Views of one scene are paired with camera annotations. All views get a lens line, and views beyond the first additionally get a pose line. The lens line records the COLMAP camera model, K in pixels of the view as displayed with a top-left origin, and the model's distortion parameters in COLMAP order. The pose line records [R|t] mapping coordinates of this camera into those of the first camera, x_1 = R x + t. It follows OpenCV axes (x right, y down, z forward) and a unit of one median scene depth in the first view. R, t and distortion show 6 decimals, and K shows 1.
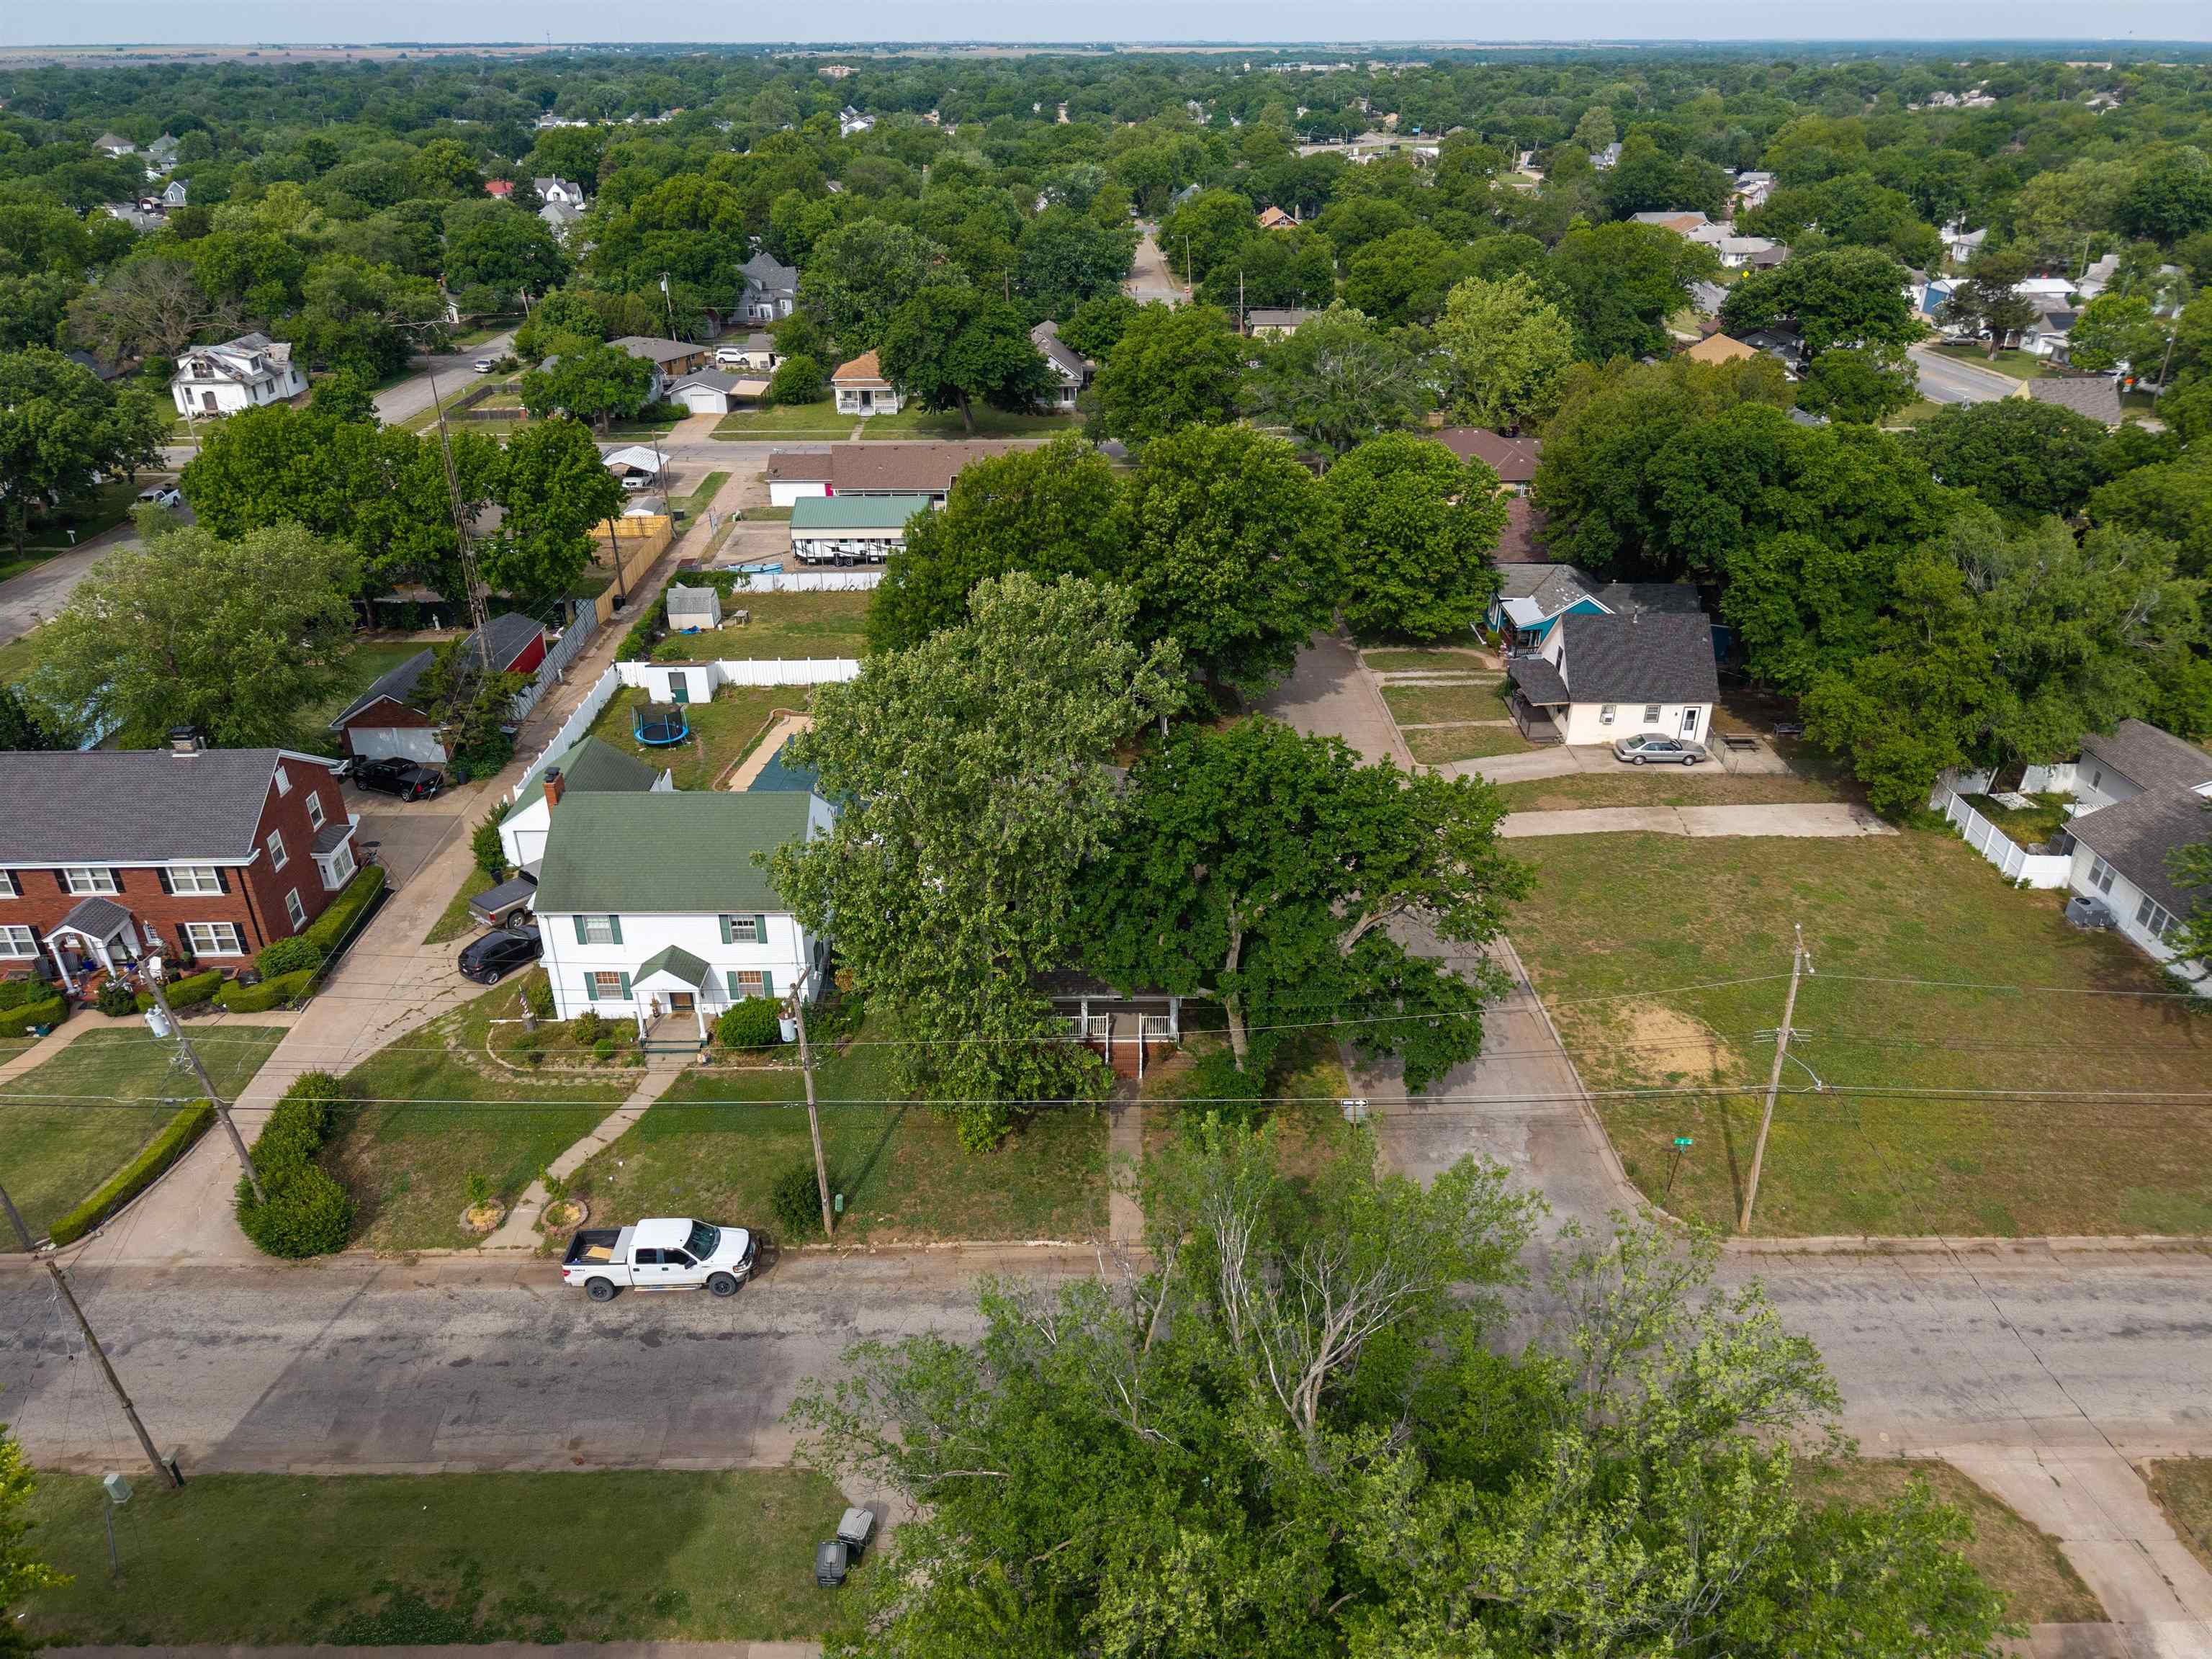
lens RADIAL K [[1500.1, 0, 1106.0], [0, 1500.1, 829.5], [0, 0, 1]] dist [0.005320, -0.006798]
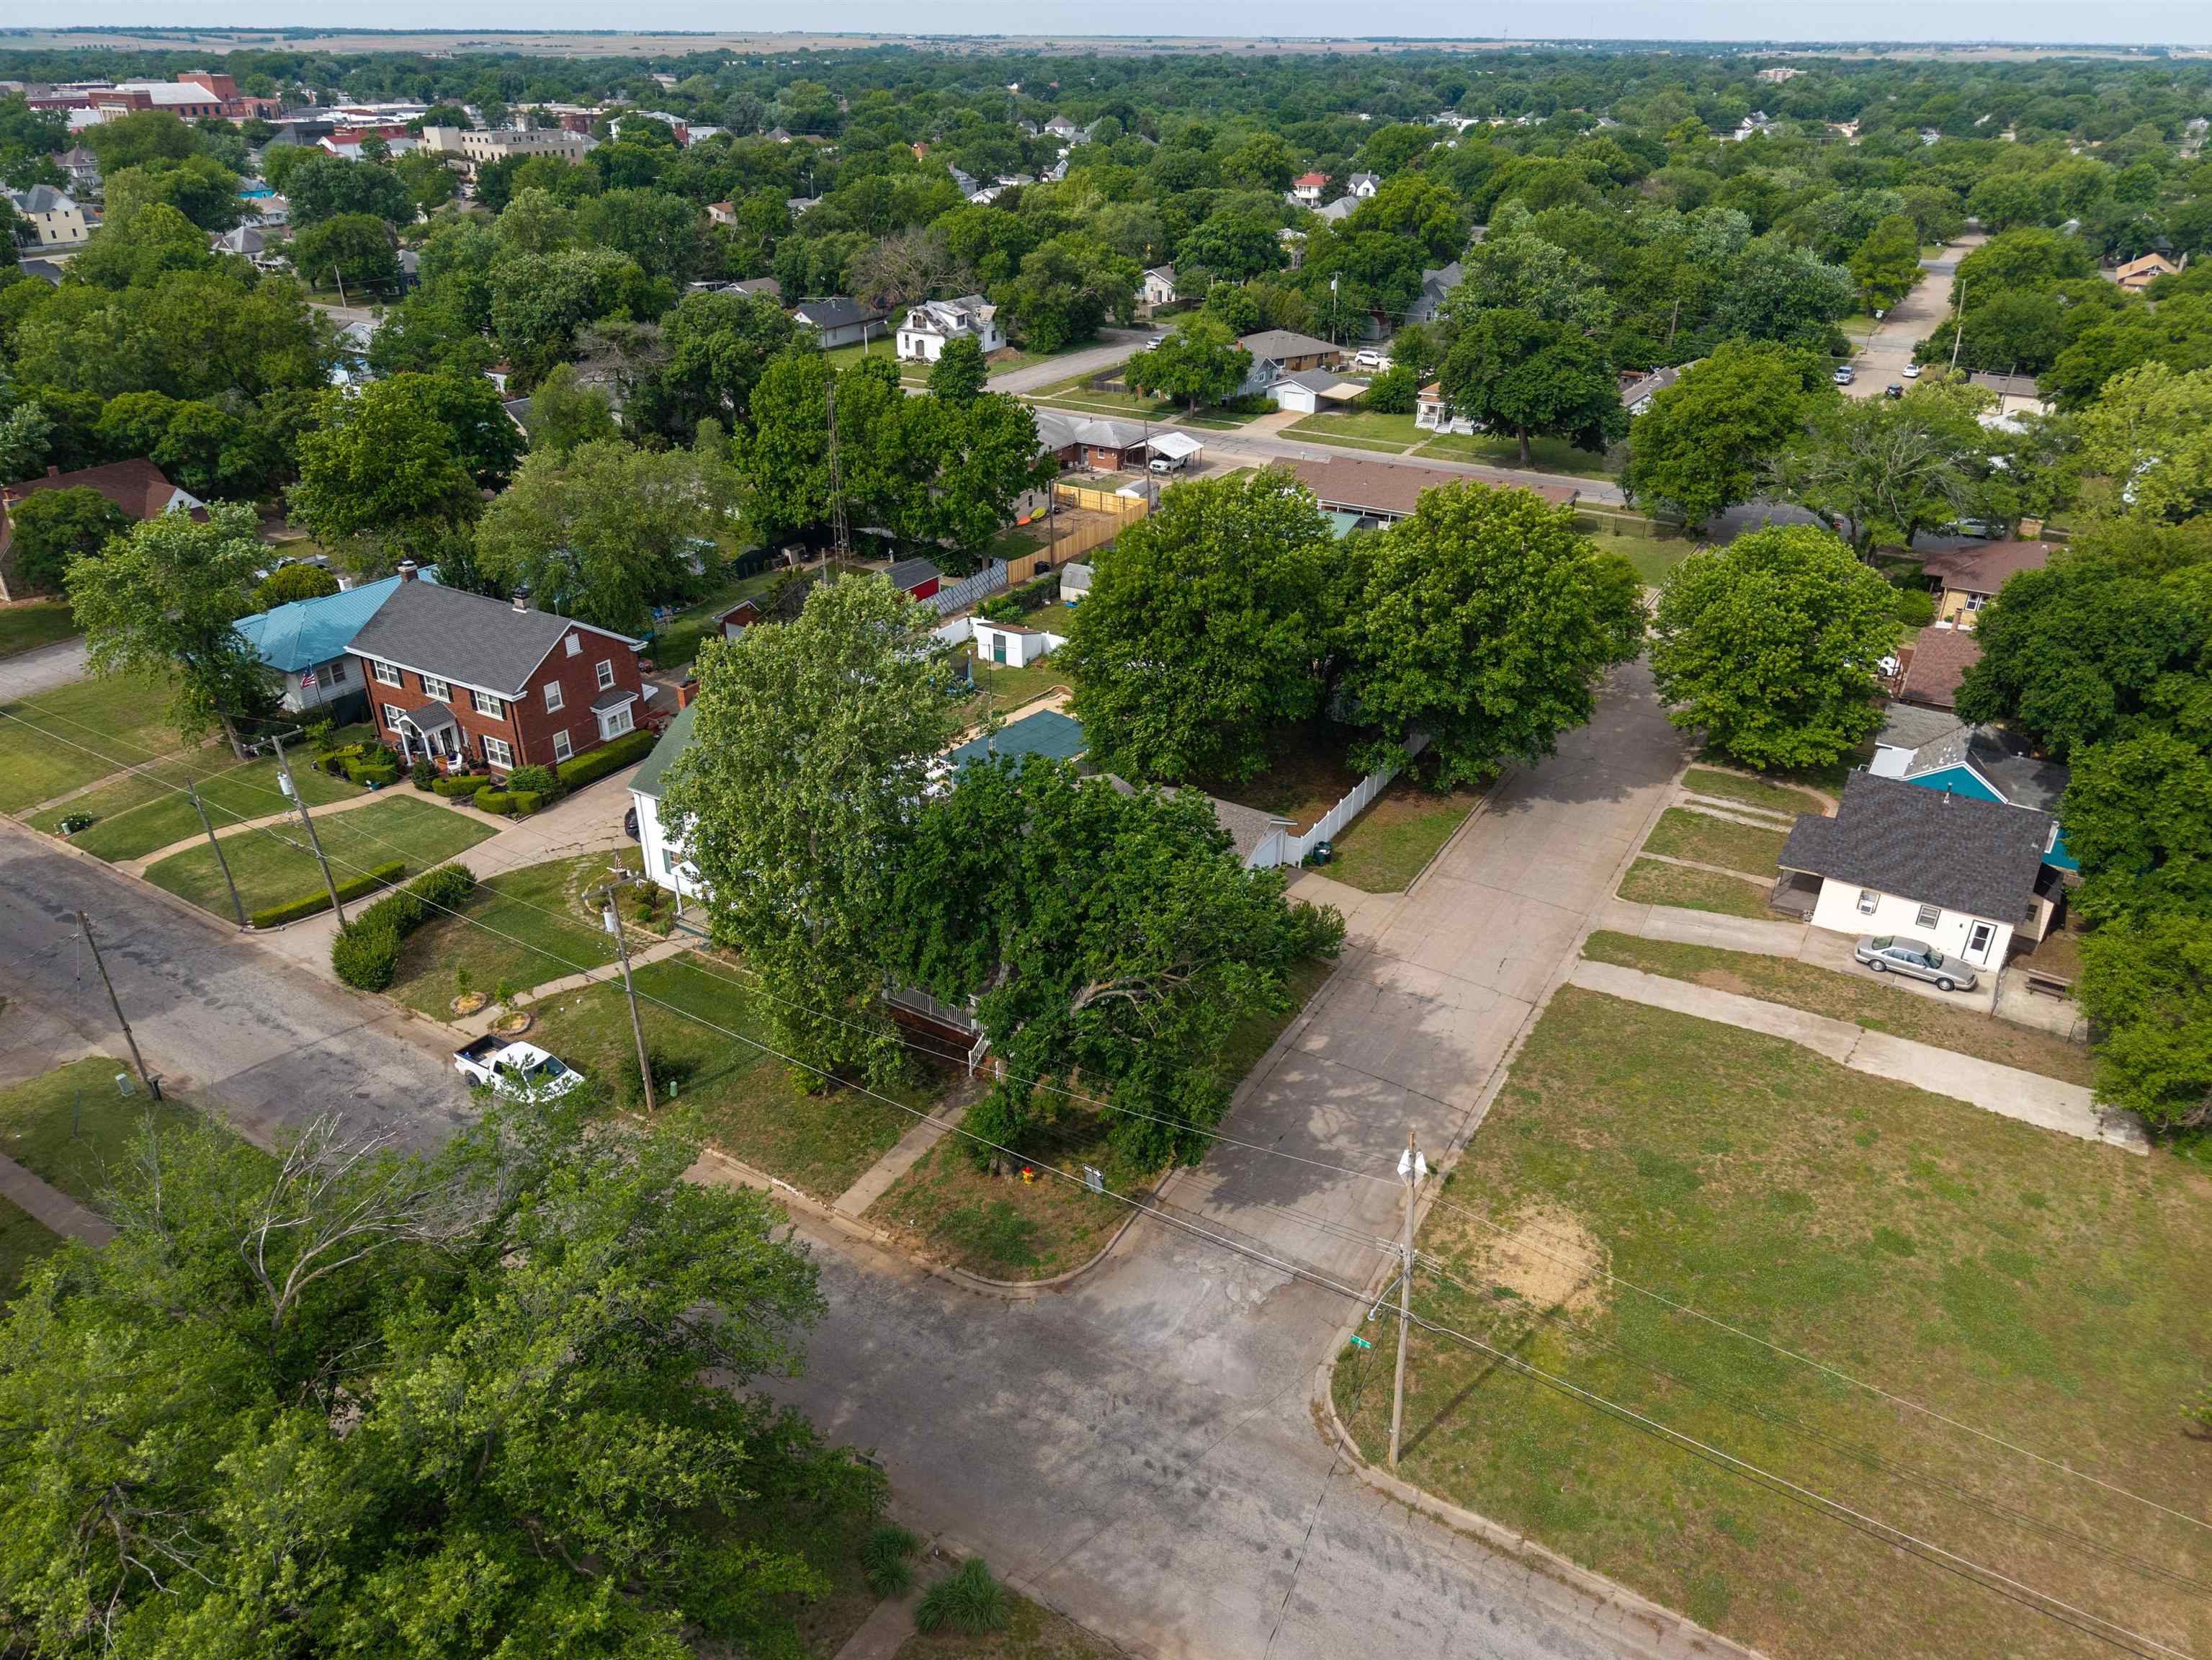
lens RADIAL K [[1523.1, 0, 1106.0], [0, 1523.1, 830.0], [0, 0, 1]] dist [0.003652, -0.003532]
pose [[0.843637, 0.255106, -0.472439, 0.364816], [-0.256768, 0.964465, 0.062276, -0.059467], [0.471537, 0.068769, 0.879161, 0.074287]]
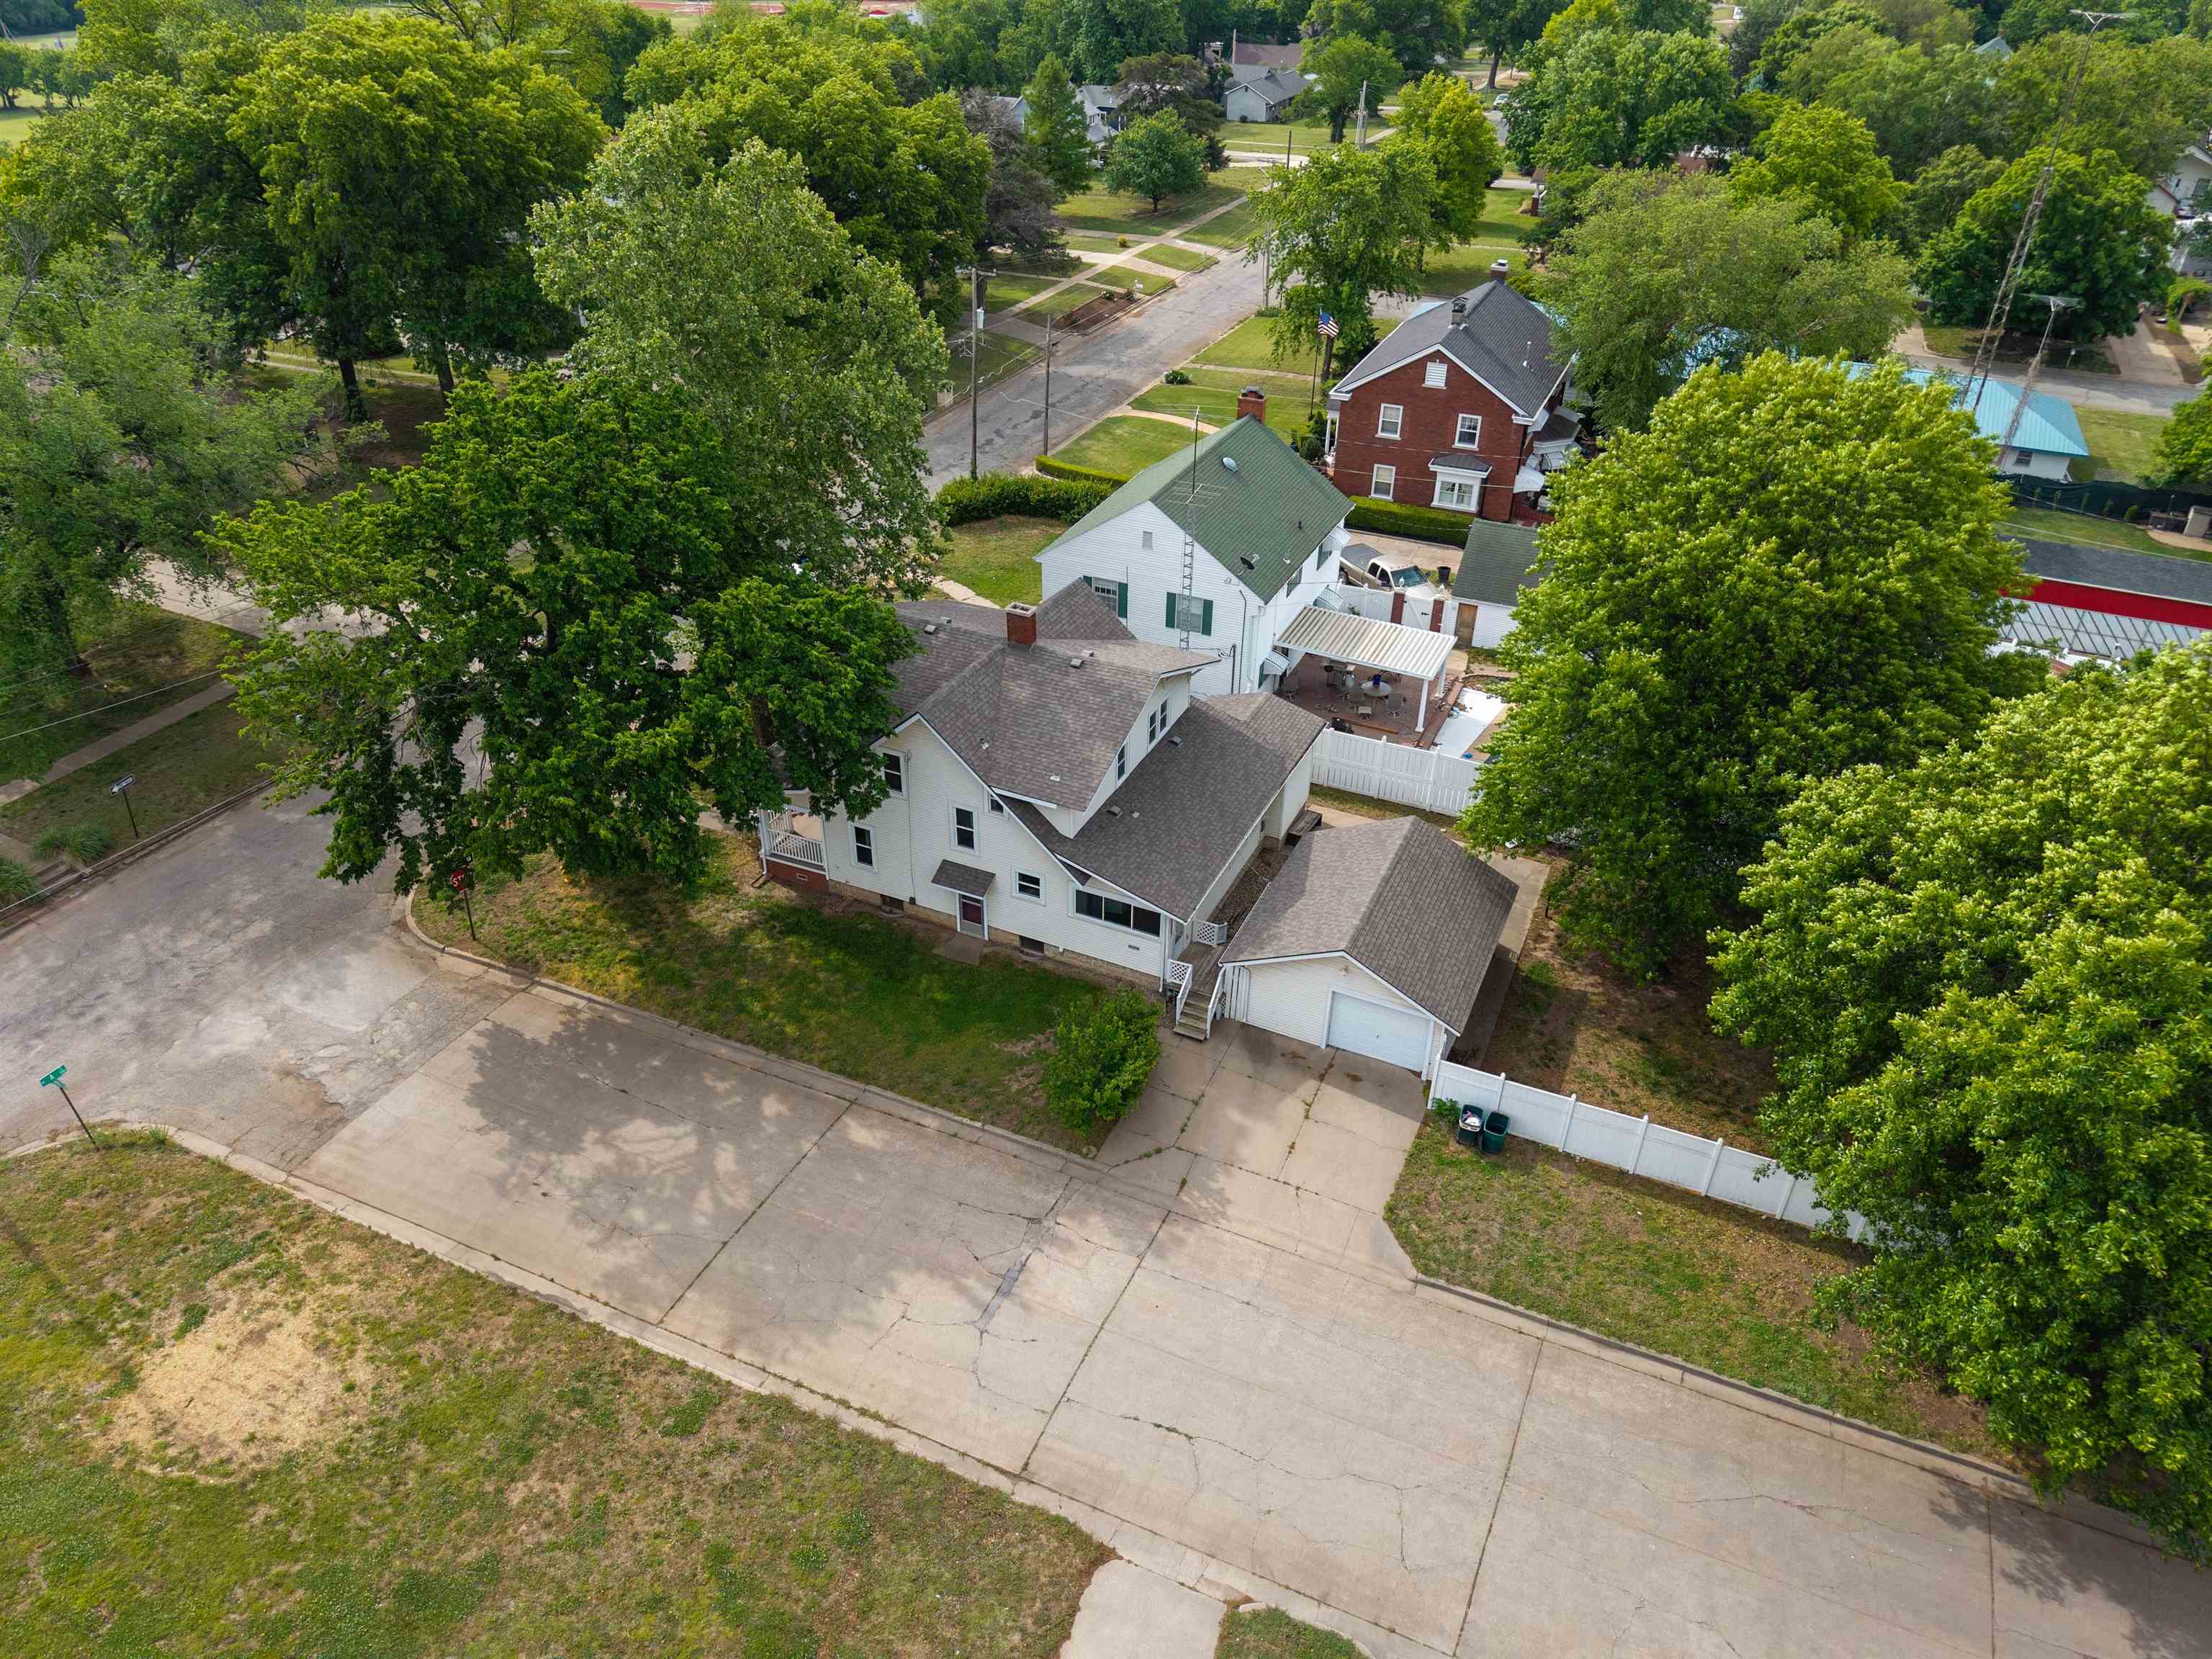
lens RADIAL K [[1522.9, 0, 1106.0], [0, 1522.9, 829.5], [0, 0, 1]] dist [0.003652, -0.003532]
pose [[-0.445686, 0.477952, -0.756918, 0.393040], [-0.424418, 0.631652, 0.648757, -0.326372], [0.788184, 0.610392, -0.078667, 0.843201]]
